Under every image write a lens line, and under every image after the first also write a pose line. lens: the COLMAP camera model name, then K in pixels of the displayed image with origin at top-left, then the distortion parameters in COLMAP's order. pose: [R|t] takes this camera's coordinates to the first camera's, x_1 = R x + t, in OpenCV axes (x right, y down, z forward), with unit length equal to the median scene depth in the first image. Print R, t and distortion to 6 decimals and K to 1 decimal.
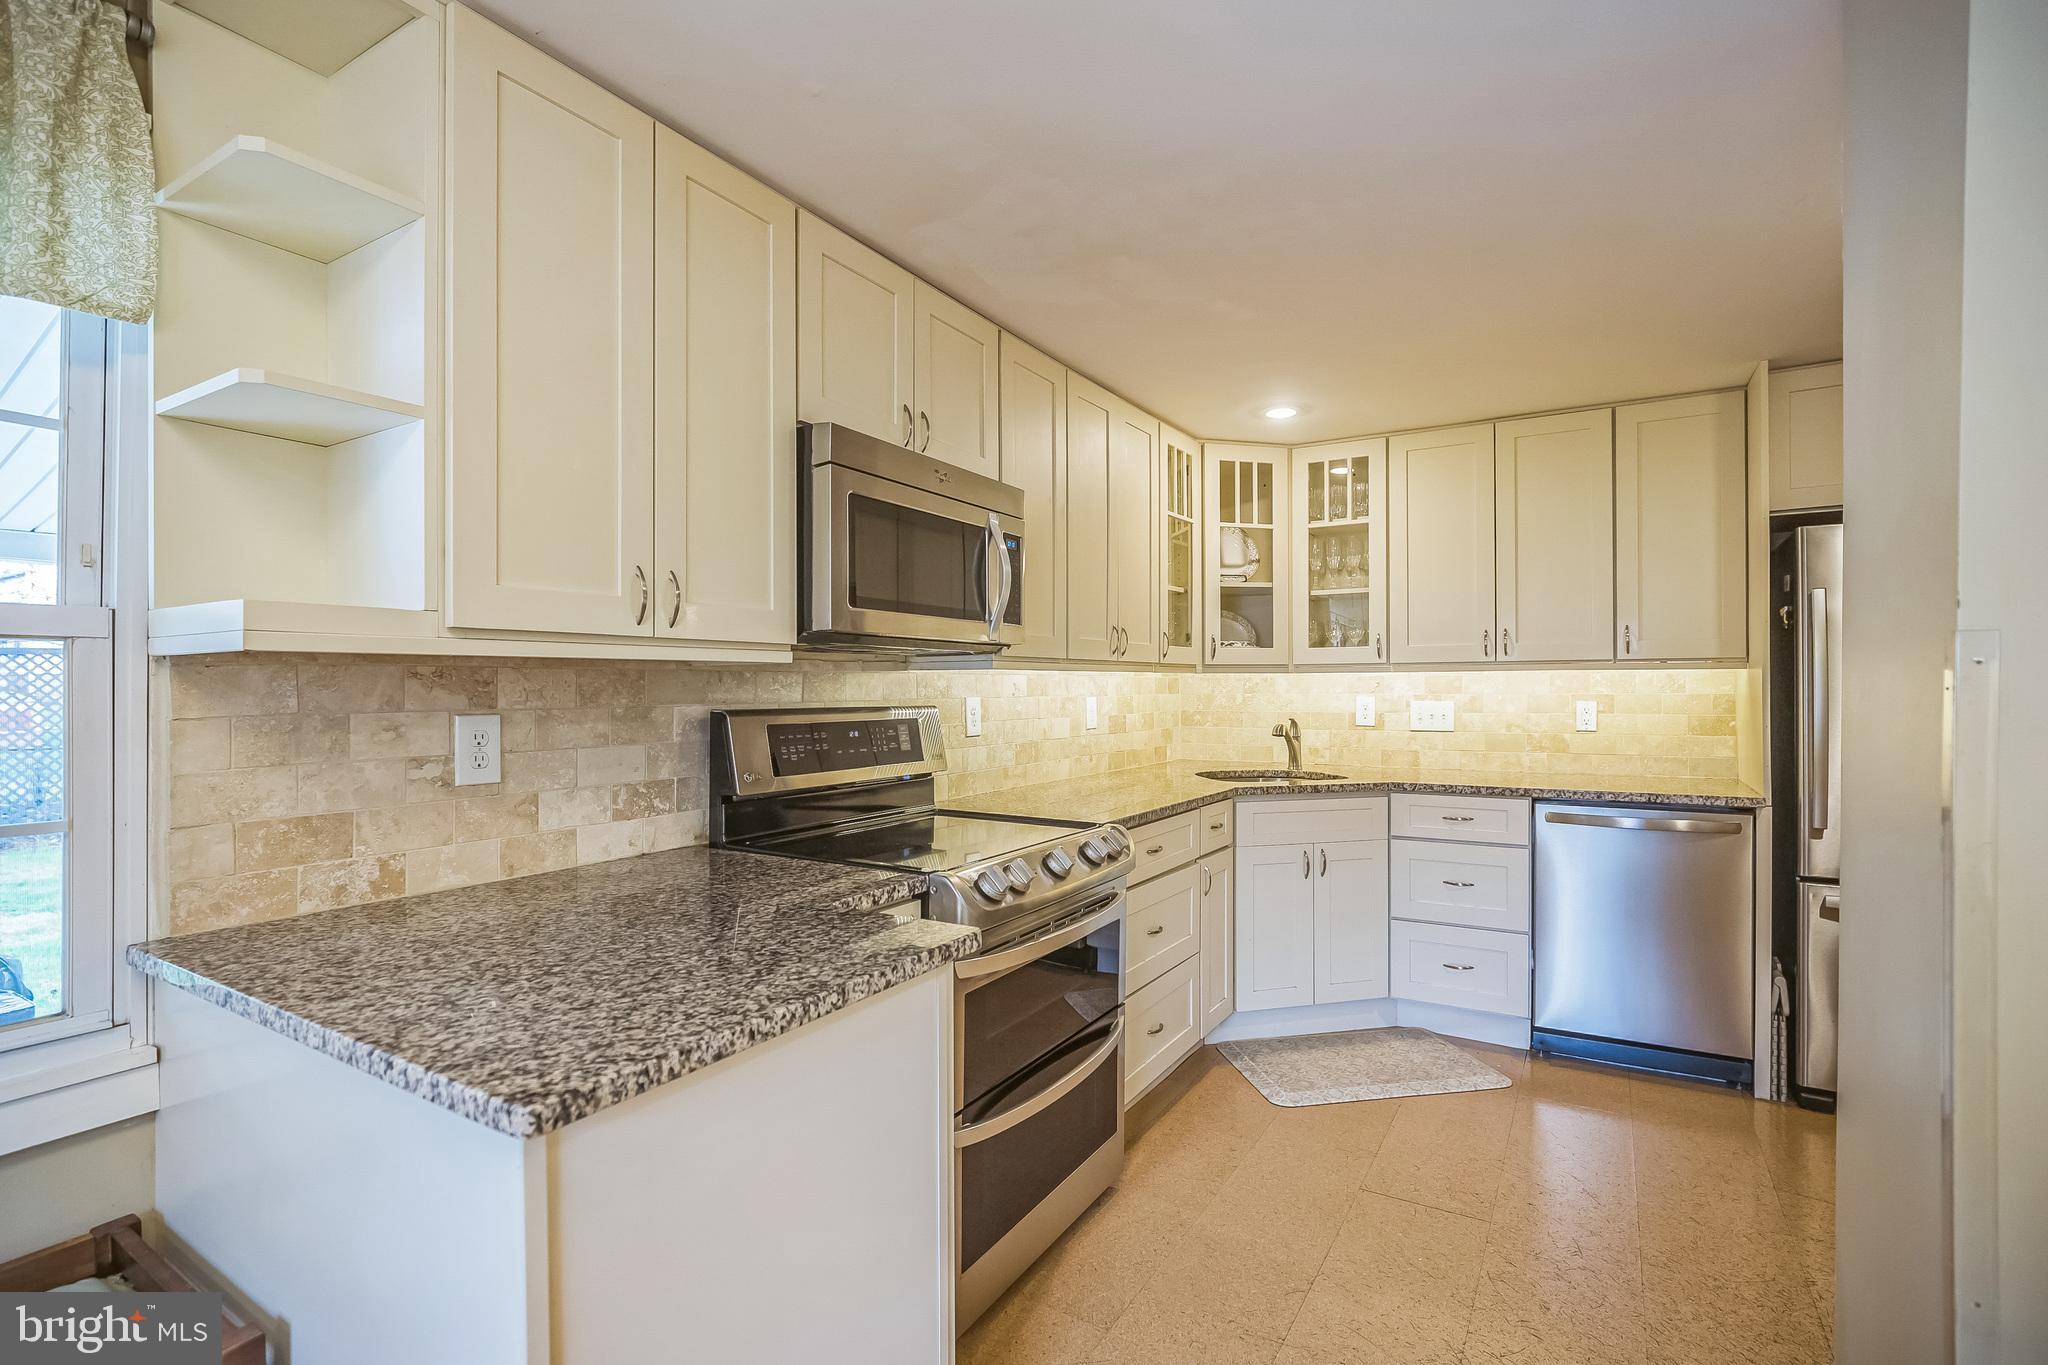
lens RADIAL K [[950.0, 0, 1023.7], [0, 950.0, 700.5], [0, 0, 1]] dist [0.014766, 0.000187]
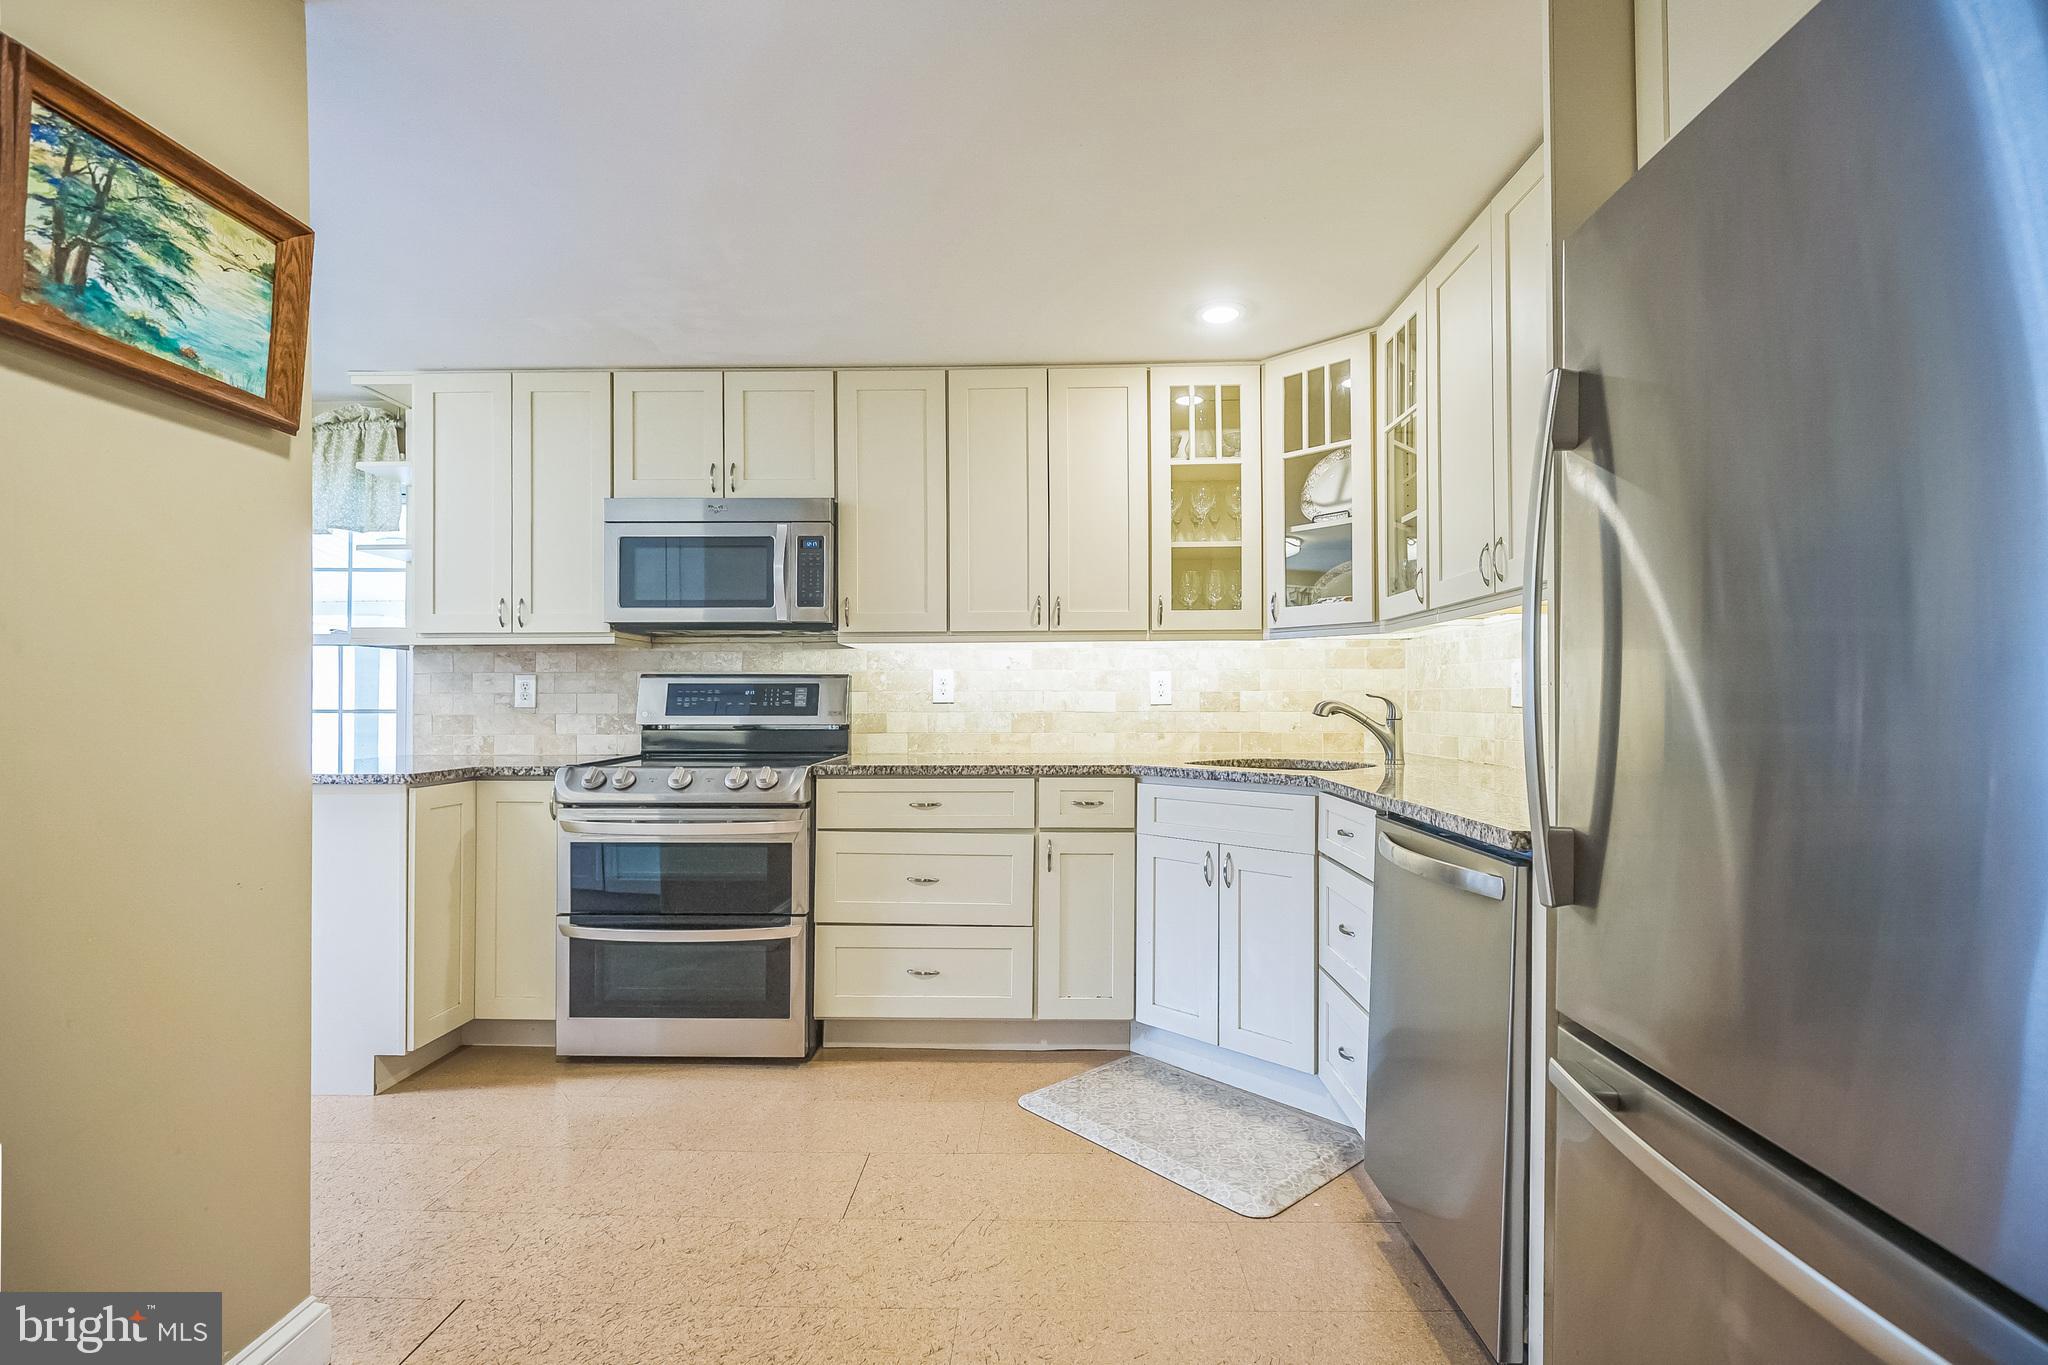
lens RADIAL K [[932.3, 0, 1036.6], [0, 932.3, 670.3], [0, 0, 1]] dist [-0.011200, -0.000270]
pose [[0.519607, -0.026251, -0.854002, 1.529051], [-0.011151, 0.999234, -0.037500, 0.060463], [0.854333, 0.029008, 0.518916, 0.775395]]
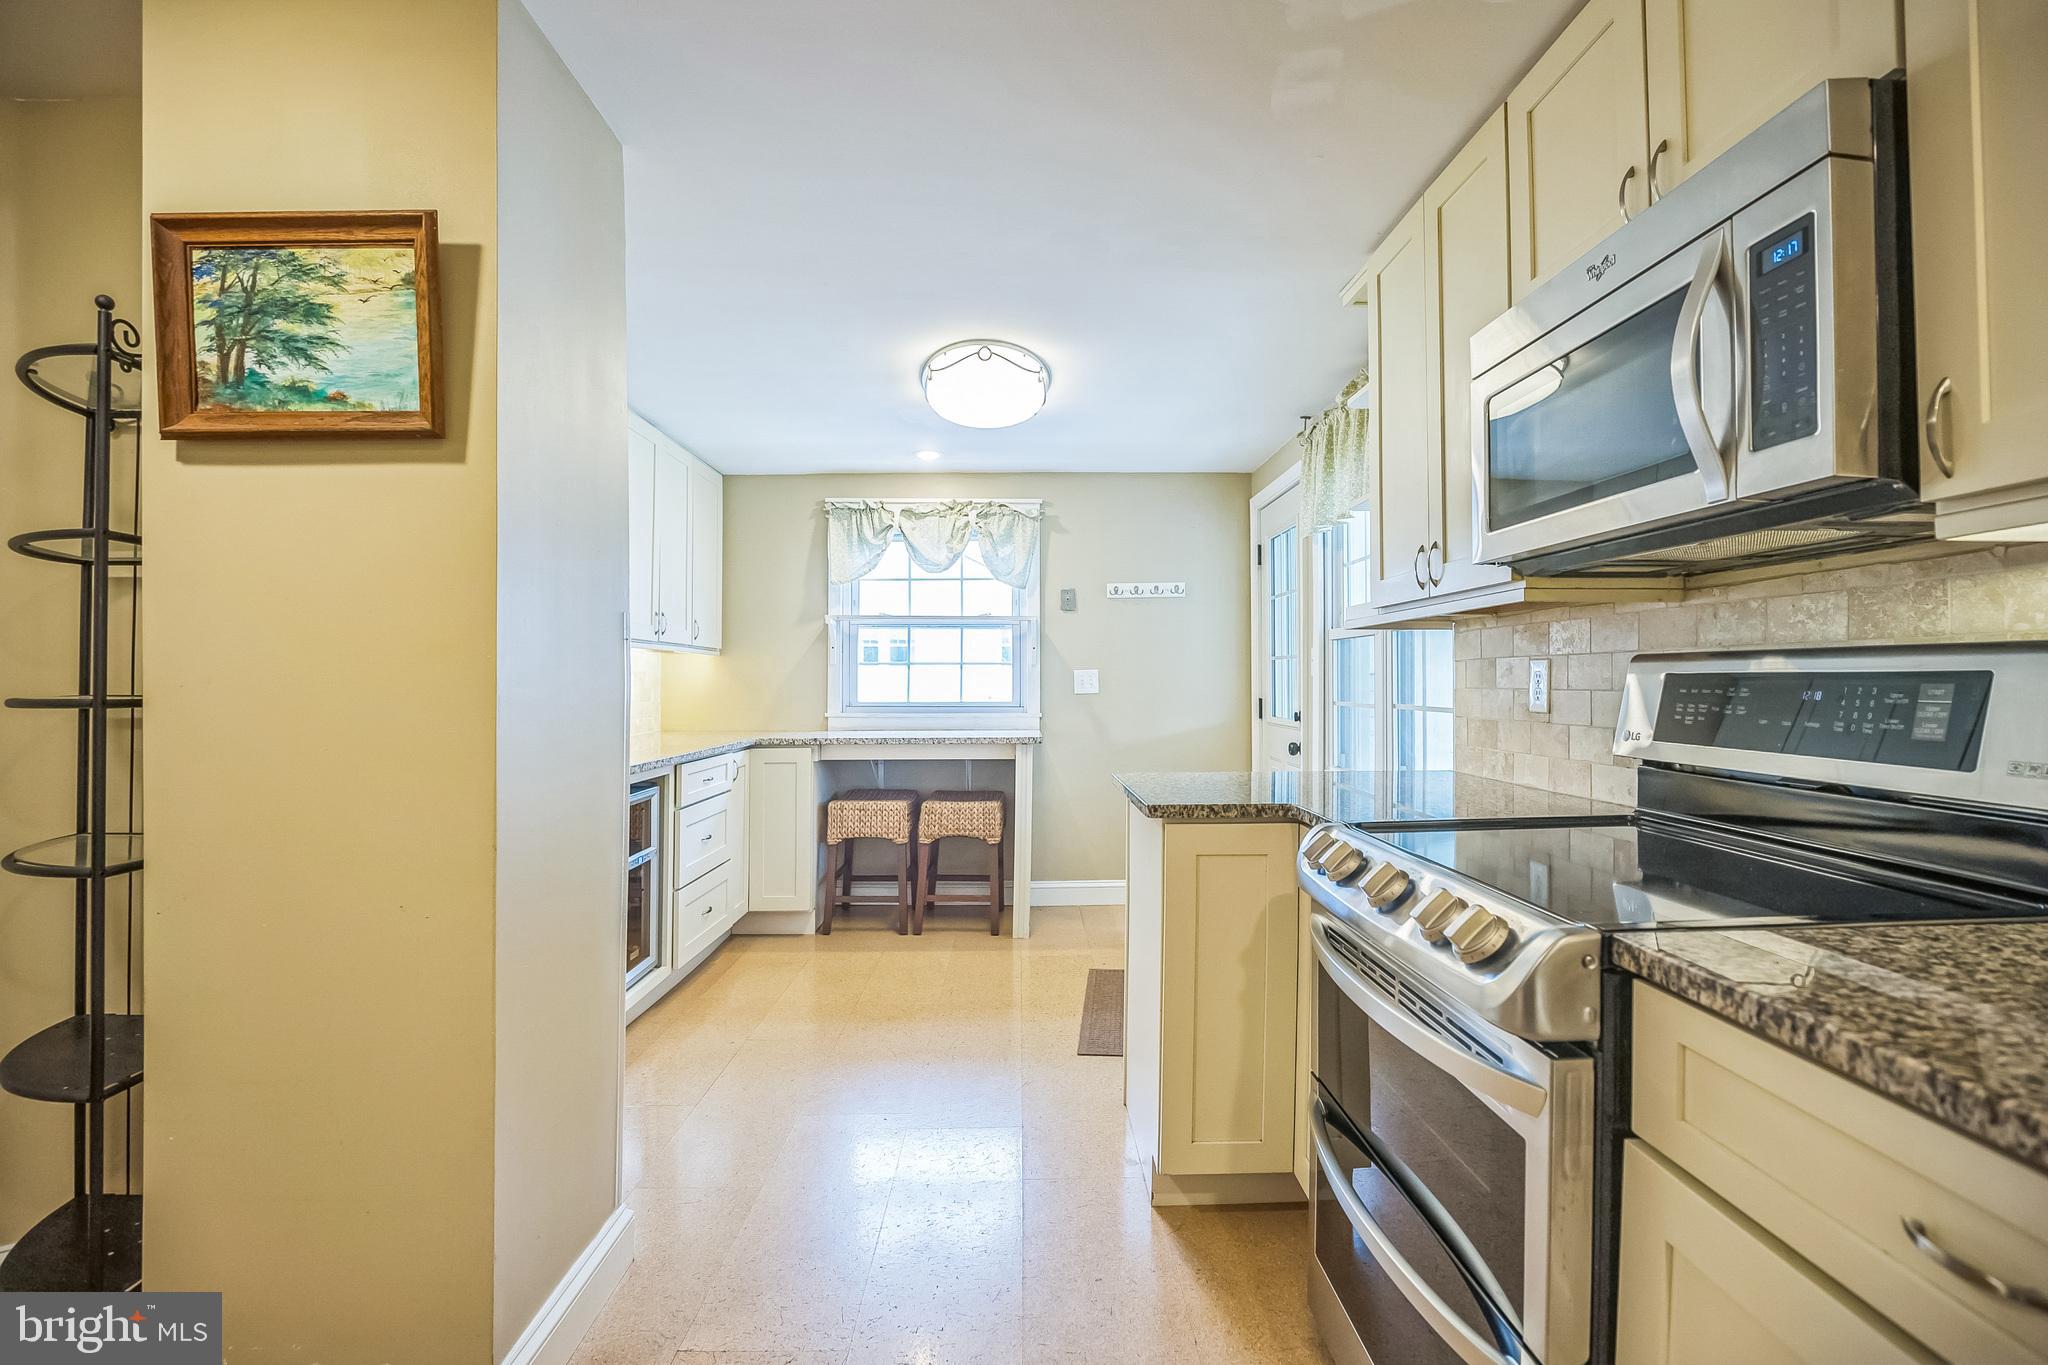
lens RADIAL K [[970.6, 0, 1030.2], [0, 970.6, 665.6], [0, 0, 1]] dist [-0.027186, 0.000490]
pose [[-0.835822, 0.000546, -0.549001, 0.625459], [0.000771, 1.000000, -0.000178, 0.021284], [0.549000, -0.000572, -0.835822, 1.479146]]
